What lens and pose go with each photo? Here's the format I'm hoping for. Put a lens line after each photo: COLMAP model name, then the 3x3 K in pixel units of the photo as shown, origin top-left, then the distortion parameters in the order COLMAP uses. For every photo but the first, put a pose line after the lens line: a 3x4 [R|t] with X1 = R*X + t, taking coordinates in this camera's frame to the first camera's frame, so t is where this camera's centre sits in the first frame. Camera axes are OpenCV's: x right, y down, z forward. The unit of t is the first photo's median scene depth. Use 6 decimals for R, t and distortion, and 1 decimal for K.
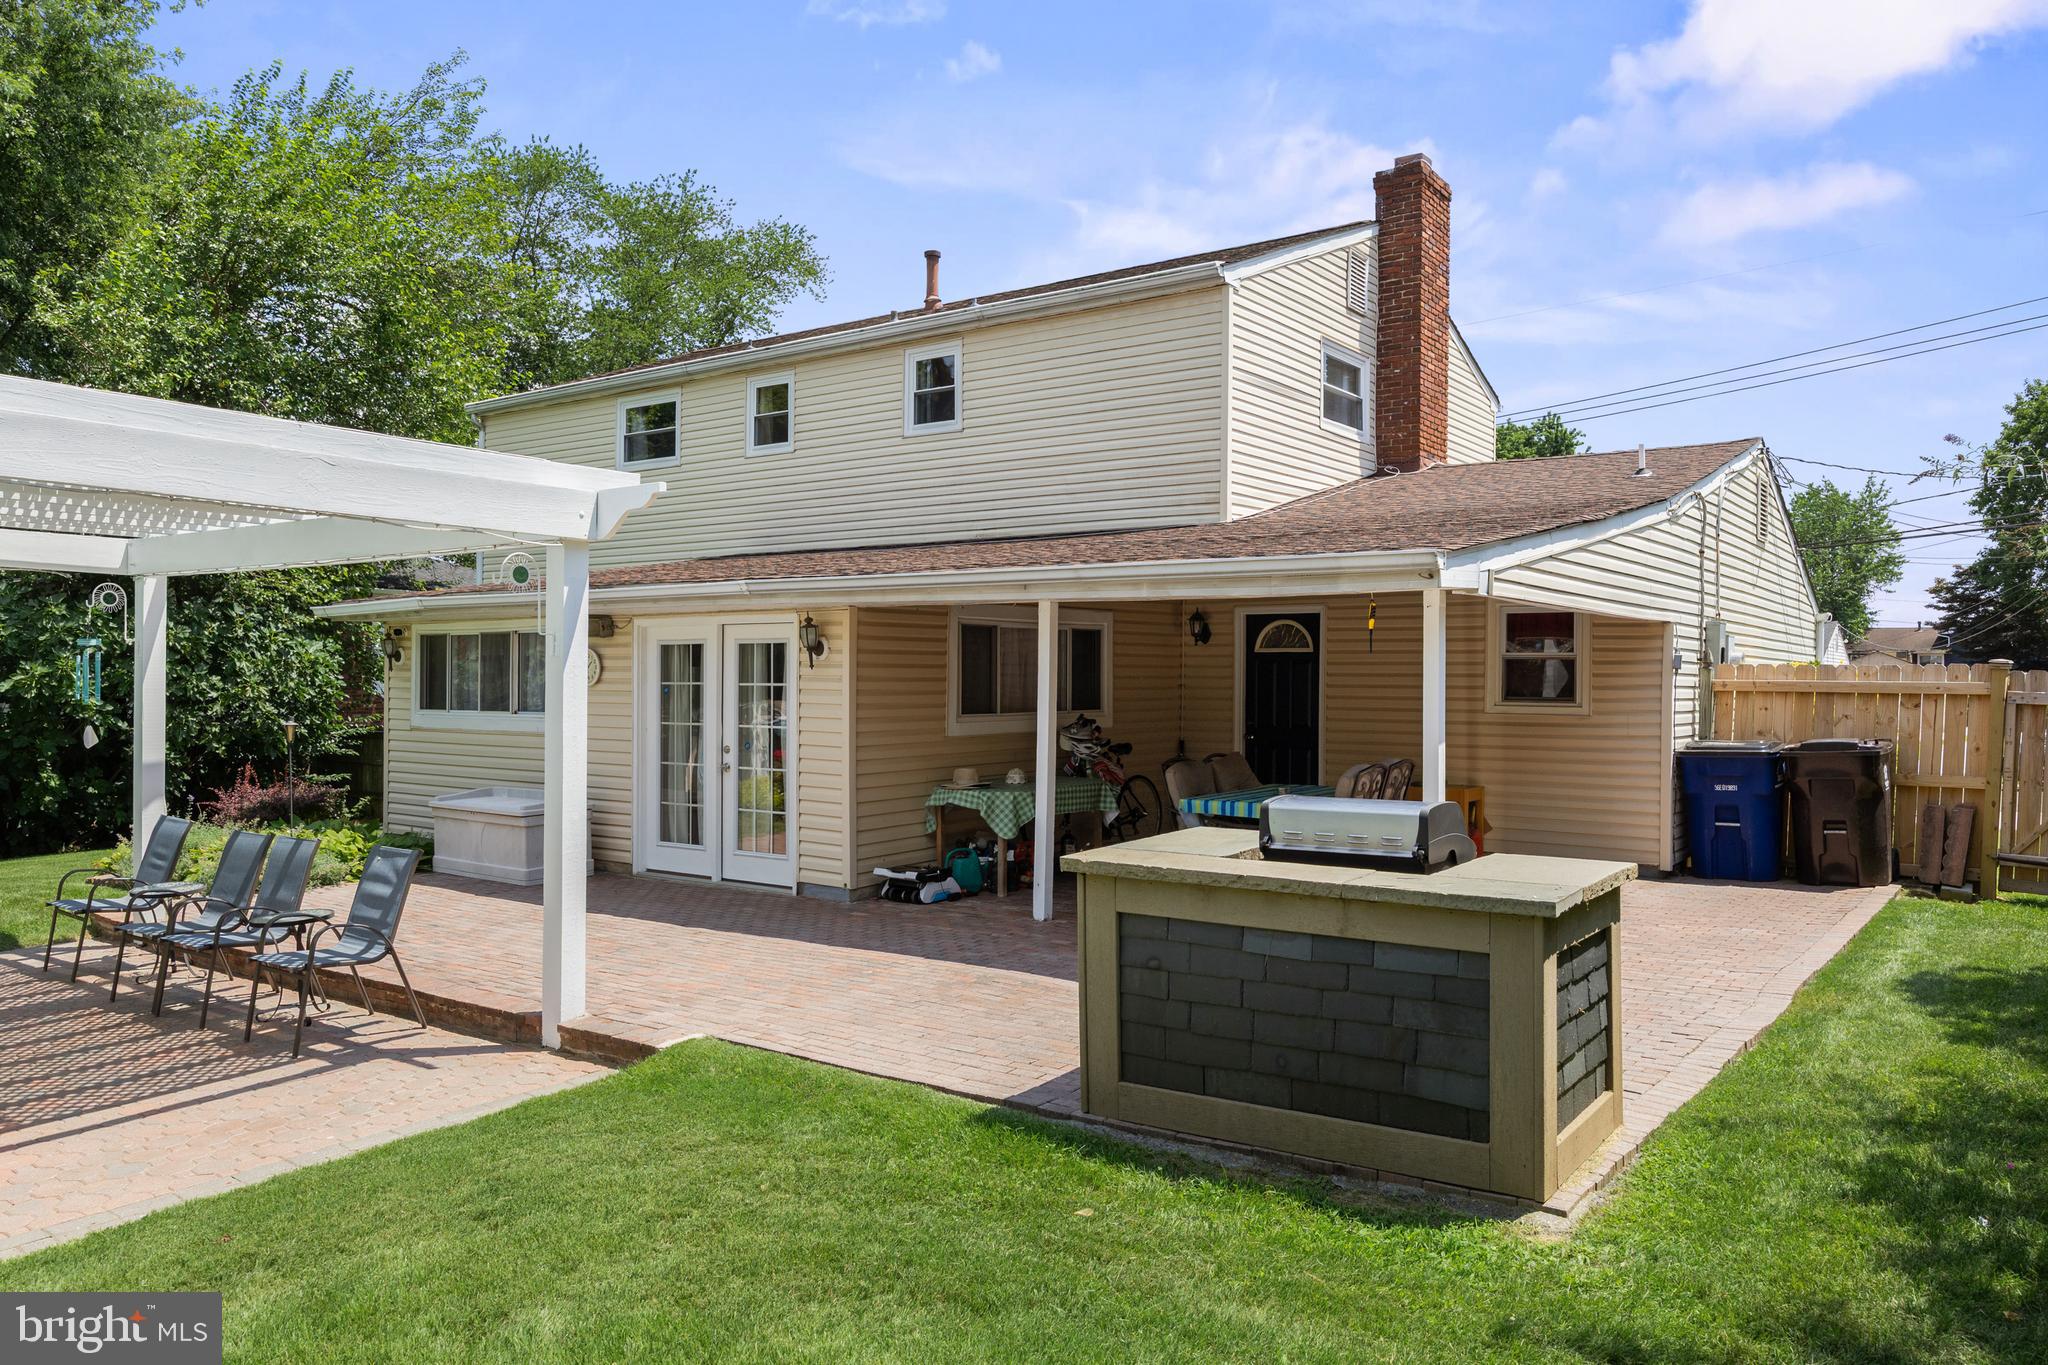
lens RADIAL K [[1442.7, 0, 1025.4], [0, 1442.7, 684.4], [0, 0, 1]] dist [0.001510, -0.001487]
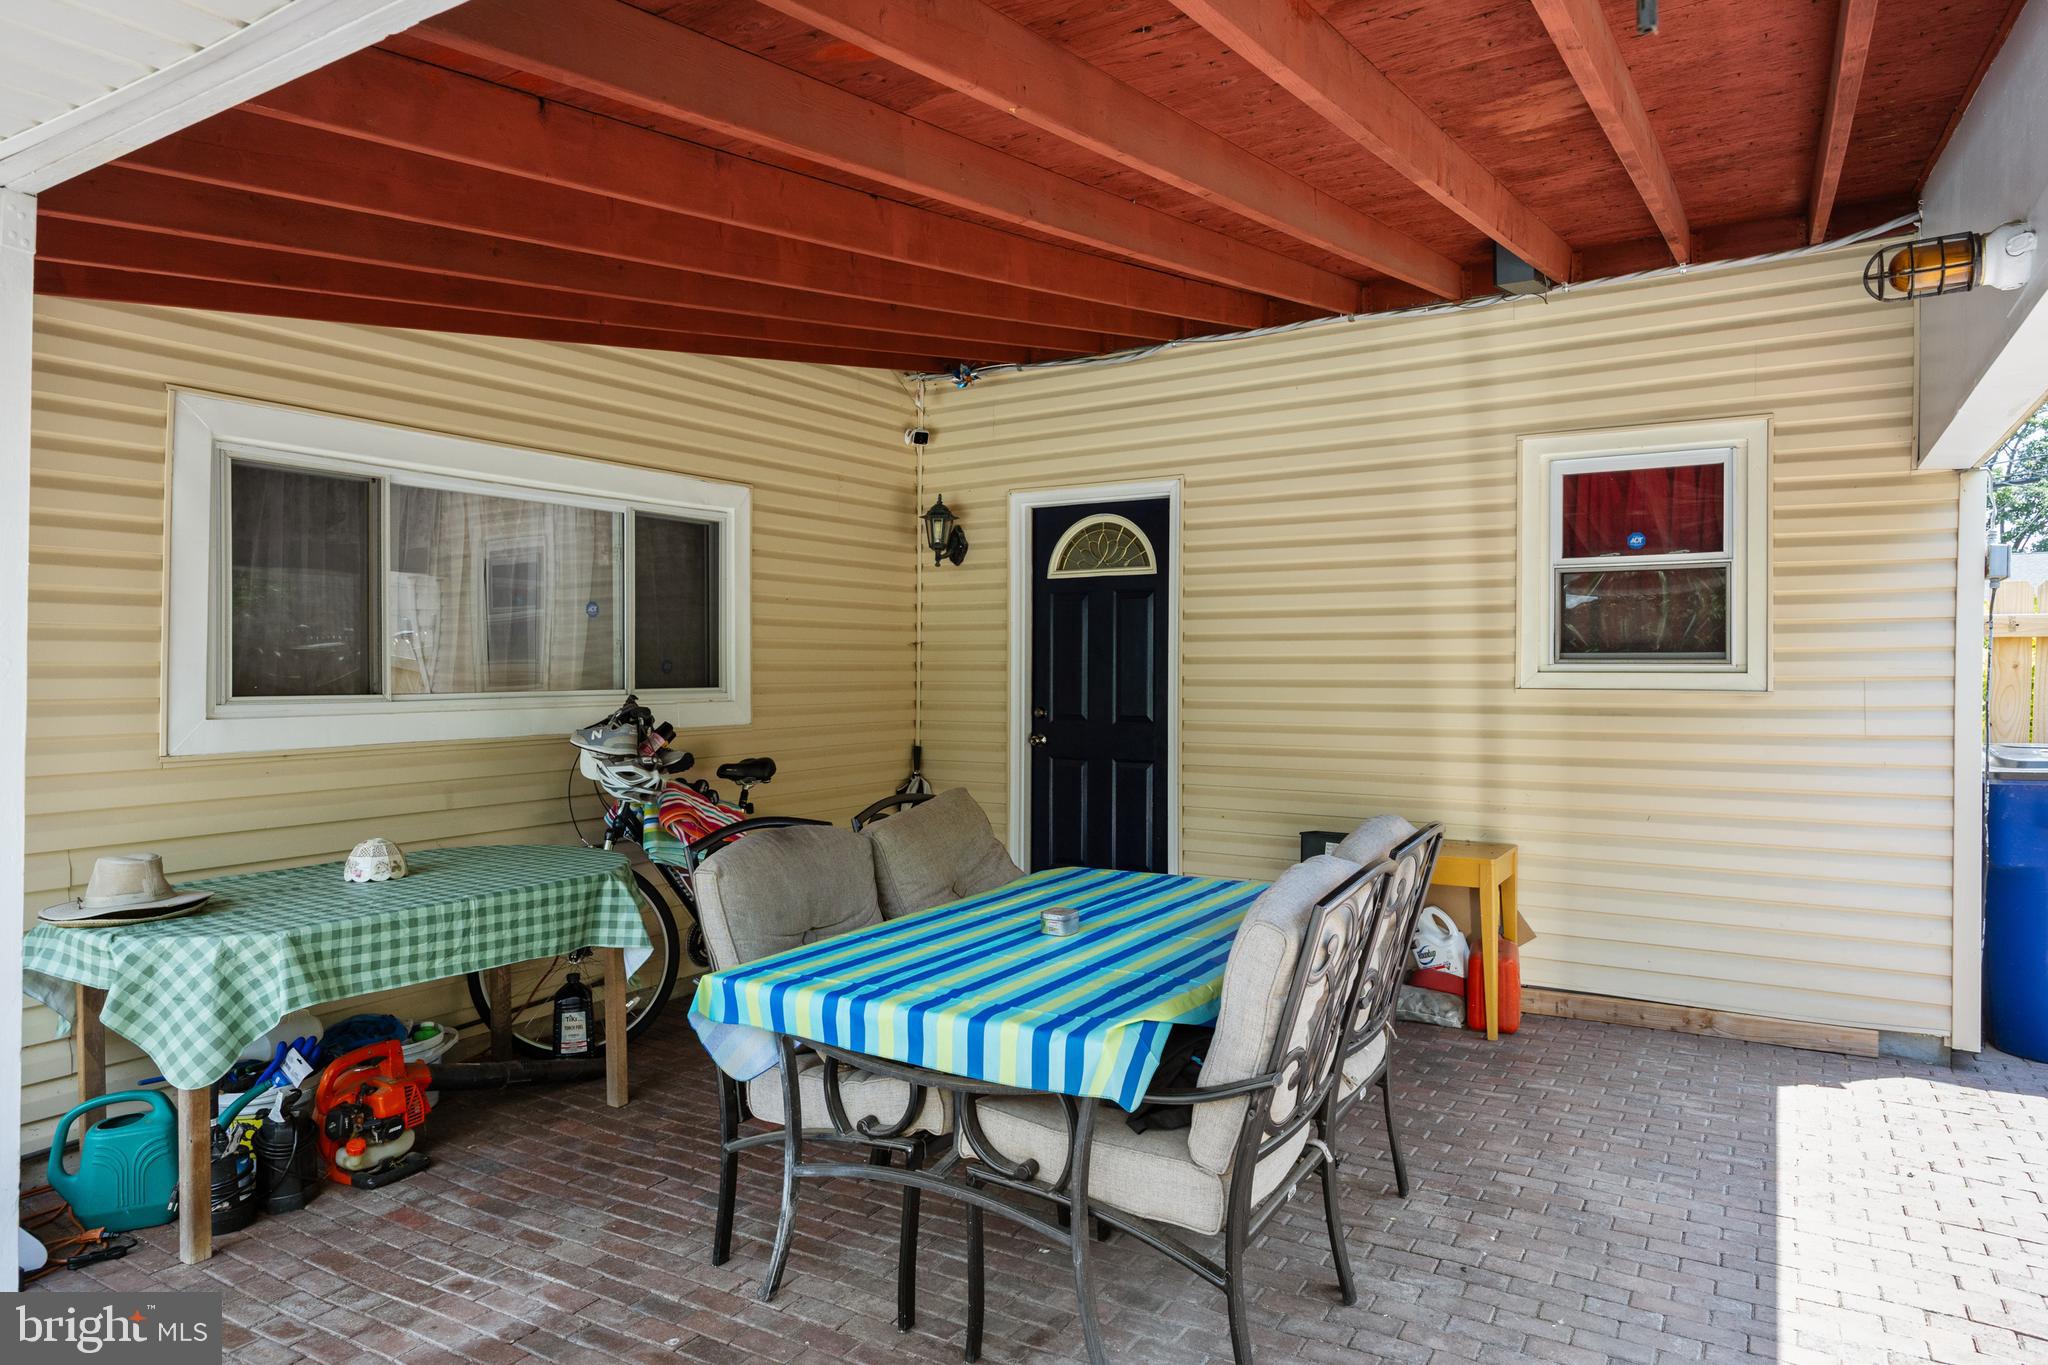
lens RADIAL K [[1252.0, 0, 1025.0], [0, 1252.0, 677.8], [0, 0, 1]] dist [-0.008397, -0.001250]
pose [[0.996444, -0.005276, 0.084096, 0.111894], [0.005361, 0.999985, -0.000789, 0.014237], [-0.084090, 0.001237, 0.996457, 0.544735]]
